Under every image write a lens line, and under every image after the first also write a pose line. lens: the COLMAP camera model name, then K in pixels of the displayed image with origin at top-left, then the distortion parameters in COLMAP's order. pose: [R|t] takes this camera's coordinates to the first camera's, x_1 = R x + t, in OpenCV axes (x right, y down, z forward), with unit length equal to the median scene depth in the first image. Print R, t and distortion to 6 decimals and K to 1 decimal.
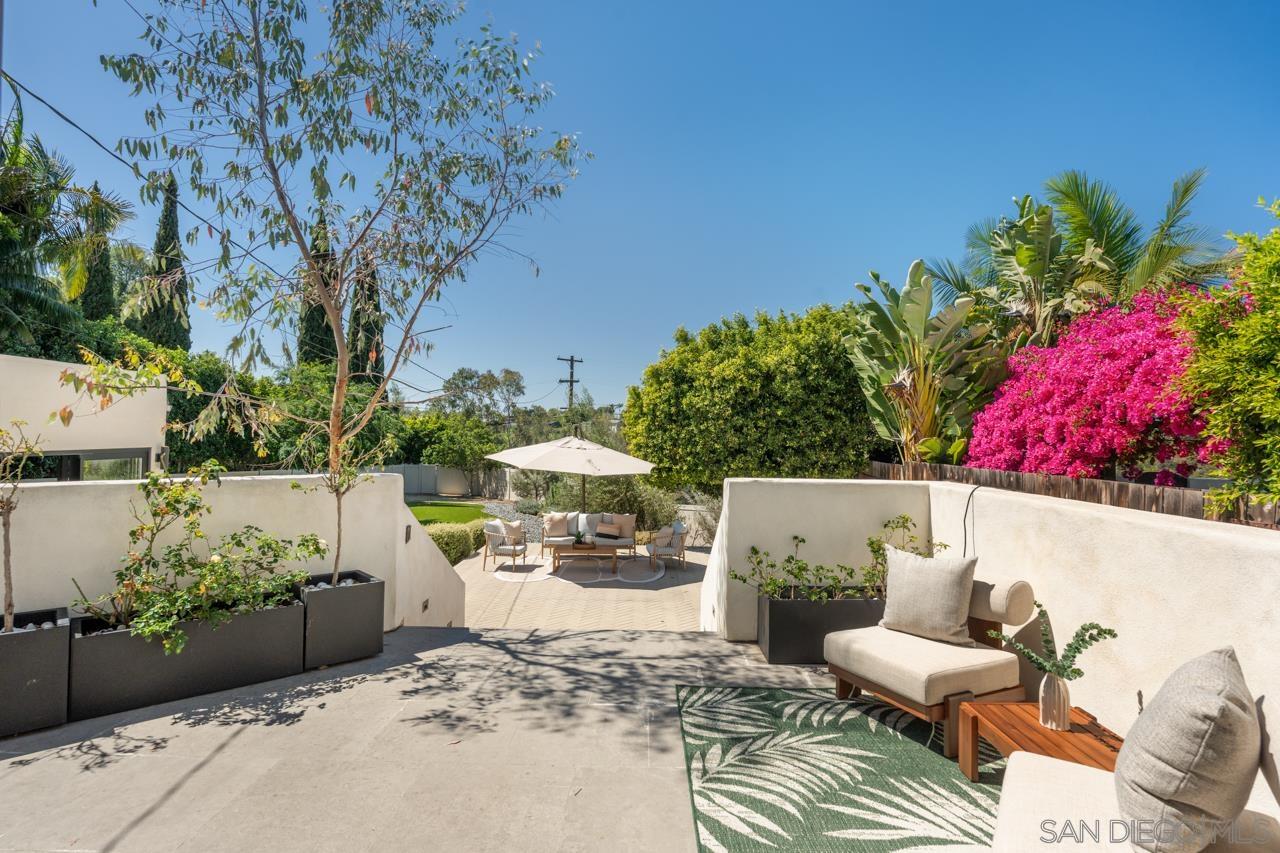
lens RADIAL K [[642.1, 0, 643.9], [0, 642.1, 424.6], [0, 0, 1]] dist [0.001772, -0.000165]
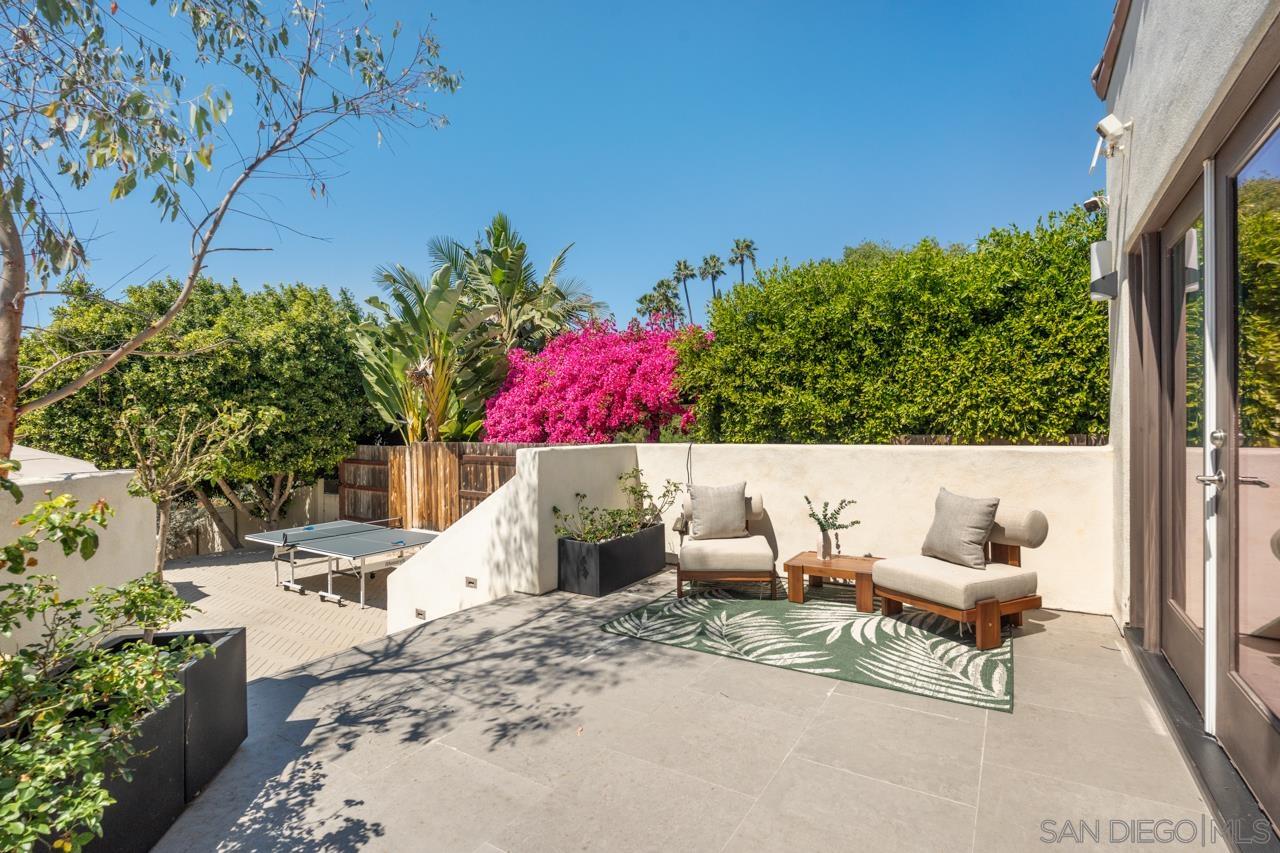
lens RADIAL K [[601.4, 0, 637.1], [0, 601.4, 423.3], [0, 0, 1]] dist [-0.001980, -0.000152]
pose [[0.519316, -0.012188, 0.854496, -0.677330], [0.001545, 0.999910, 0.013323, 0.028396], [-0.854581, -0.005598, 0.519288, 0.330684]]
